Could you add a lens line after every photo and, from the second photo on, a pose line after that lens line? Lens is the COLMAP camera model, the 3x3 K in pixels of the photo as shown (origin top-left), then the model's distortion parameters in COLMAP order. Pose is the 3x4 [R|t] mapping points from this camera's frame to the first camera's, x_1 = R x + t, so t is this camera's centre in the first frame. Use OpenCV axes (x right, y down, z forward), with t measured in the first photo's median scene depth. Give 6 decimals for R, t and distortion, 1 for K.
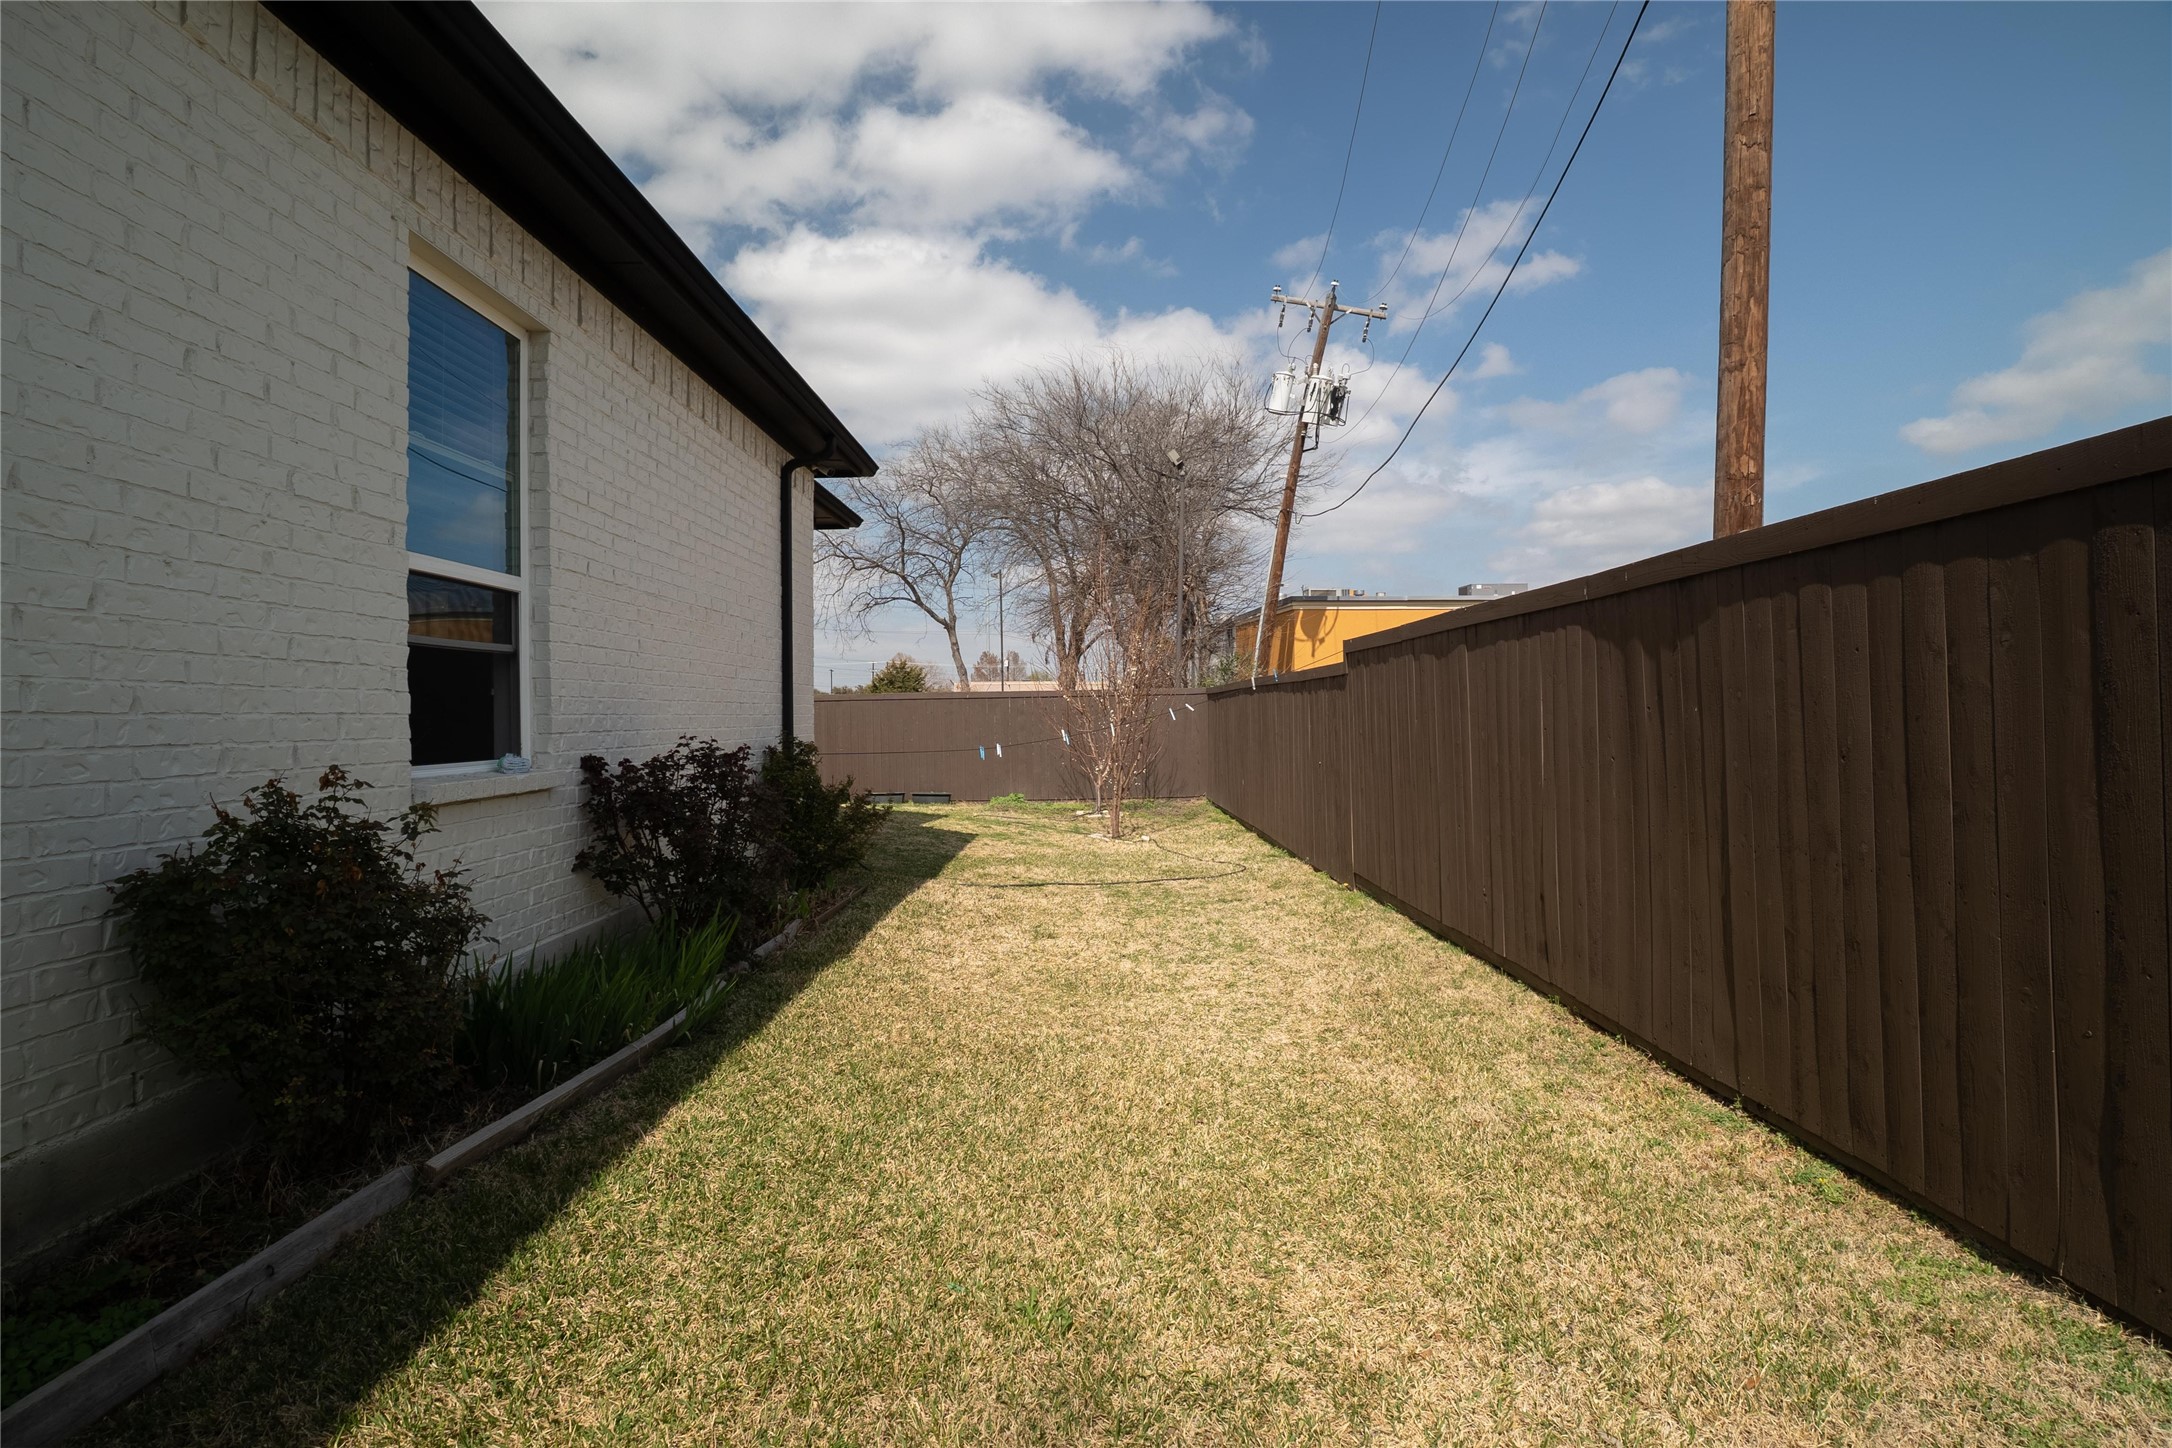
lens RADIAL K [[1047.5, 0, 1088.7], [0, 1047.5, 722.5], [0, 0, 1]] dist [-0.045484, 0.004936]
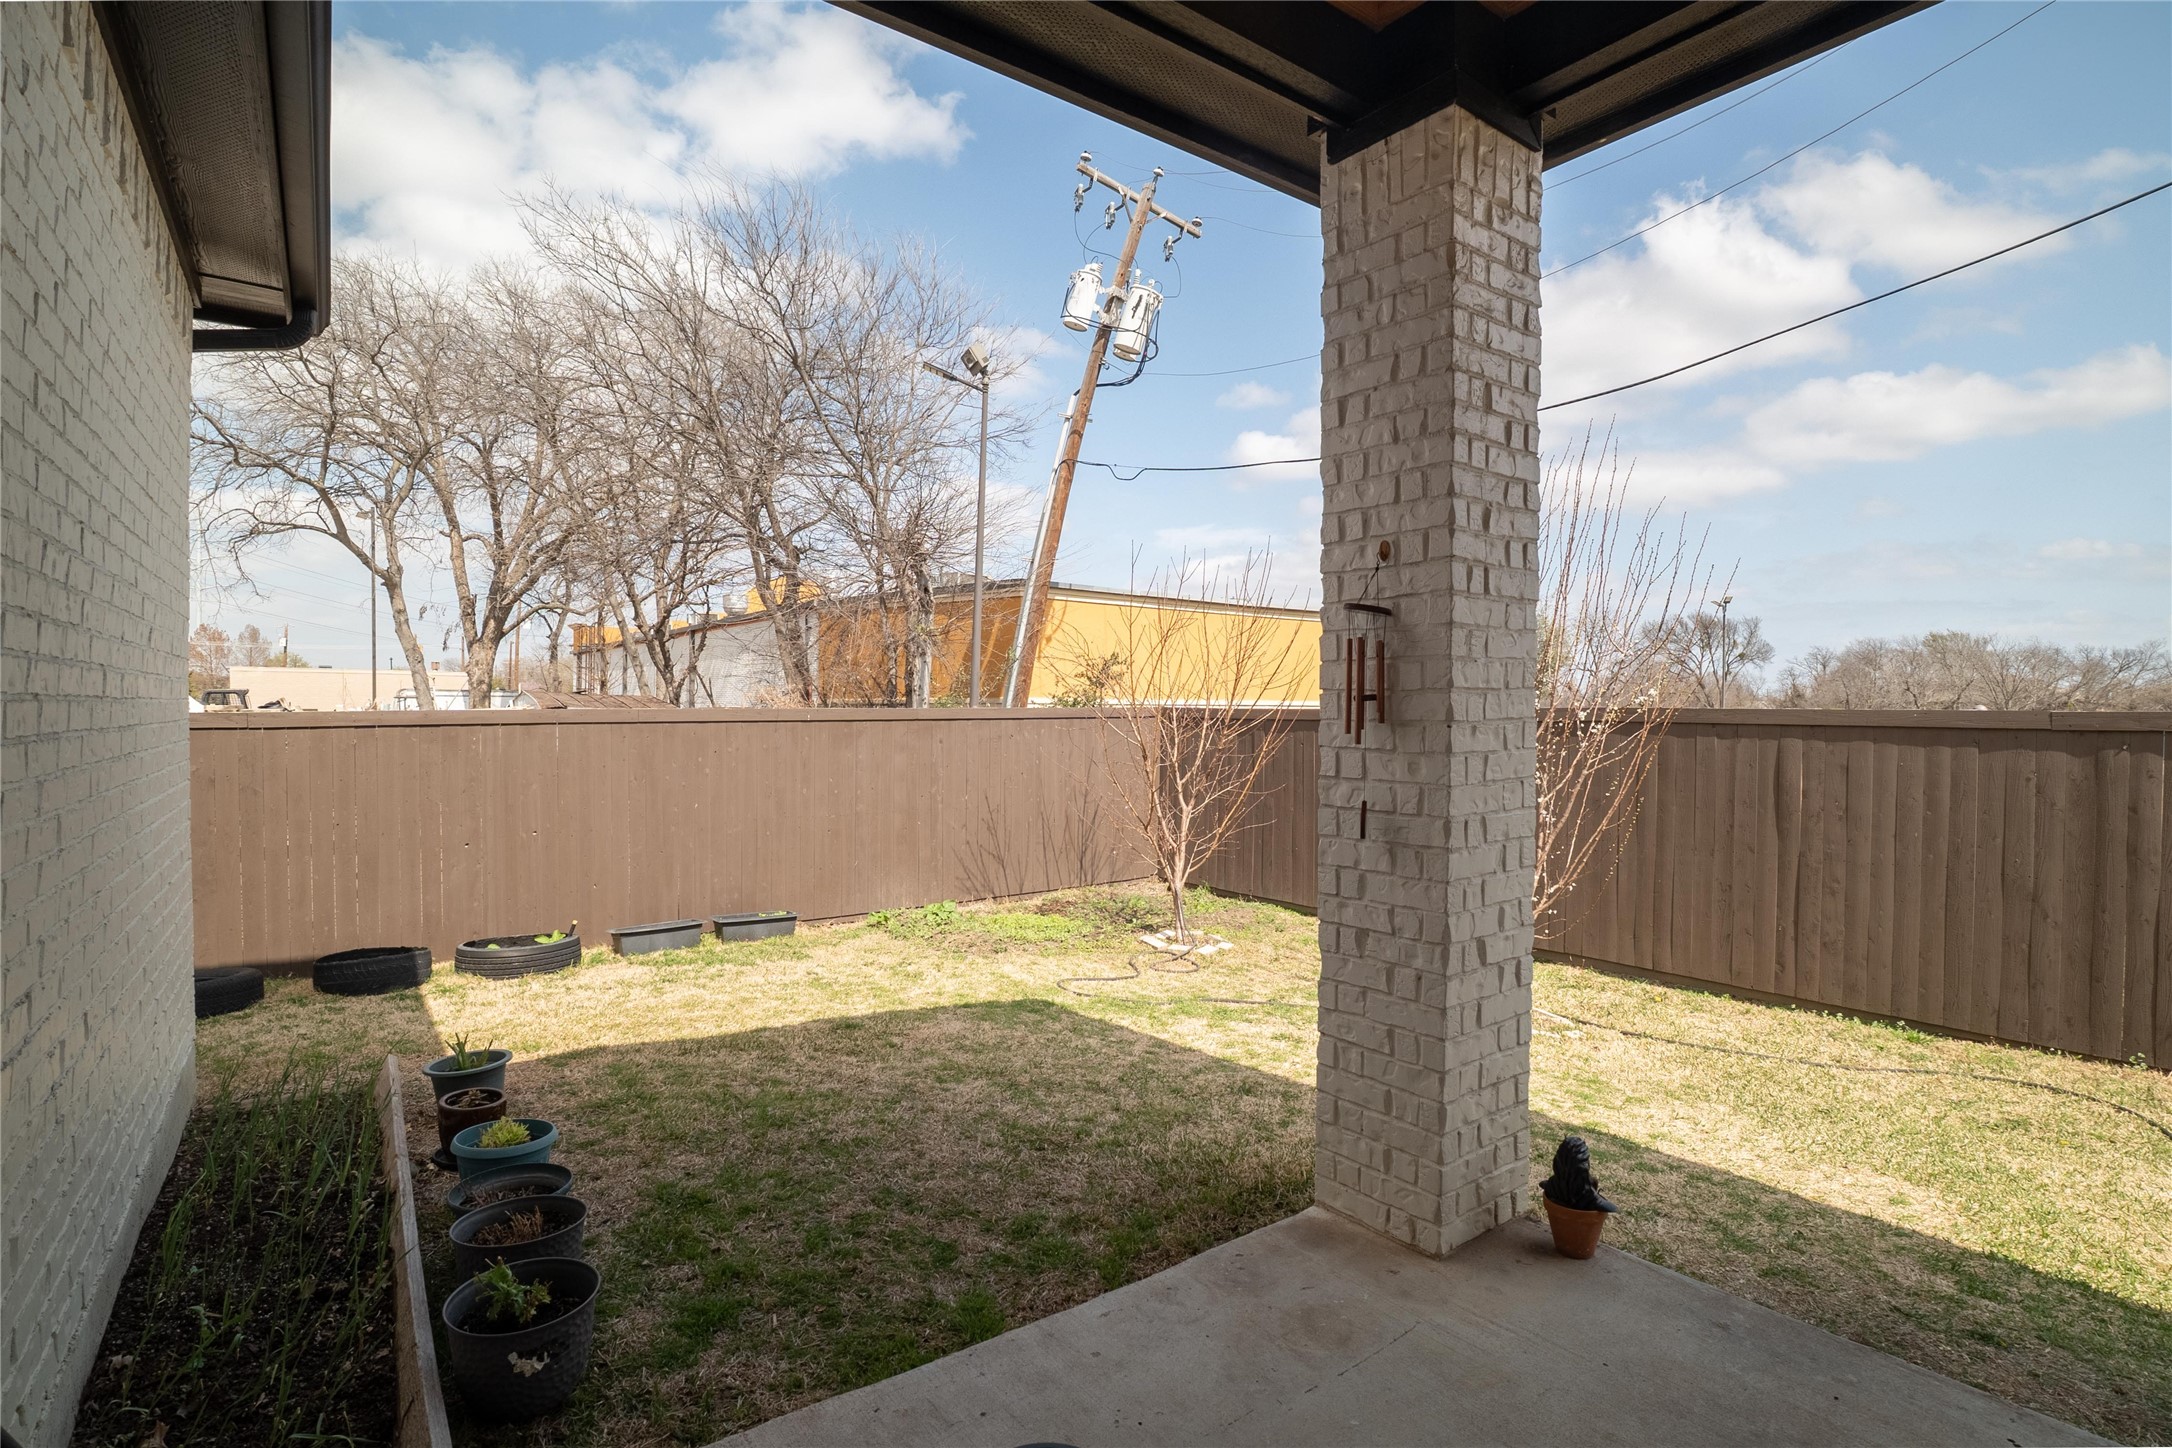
lens RADIAL K [[1047.5, 0, 1086.6], [0, 1047.5, 725.0], [0, 0, 1]] dist [-0.045484, 0.004936]
pose [[0.808071, 0.008816, 0.589019, -0.157215], [-0.010579, 0.999944, -0.000453, -0.010974], [-0.588990, -0.005865, 0.808119, 0.265410]]
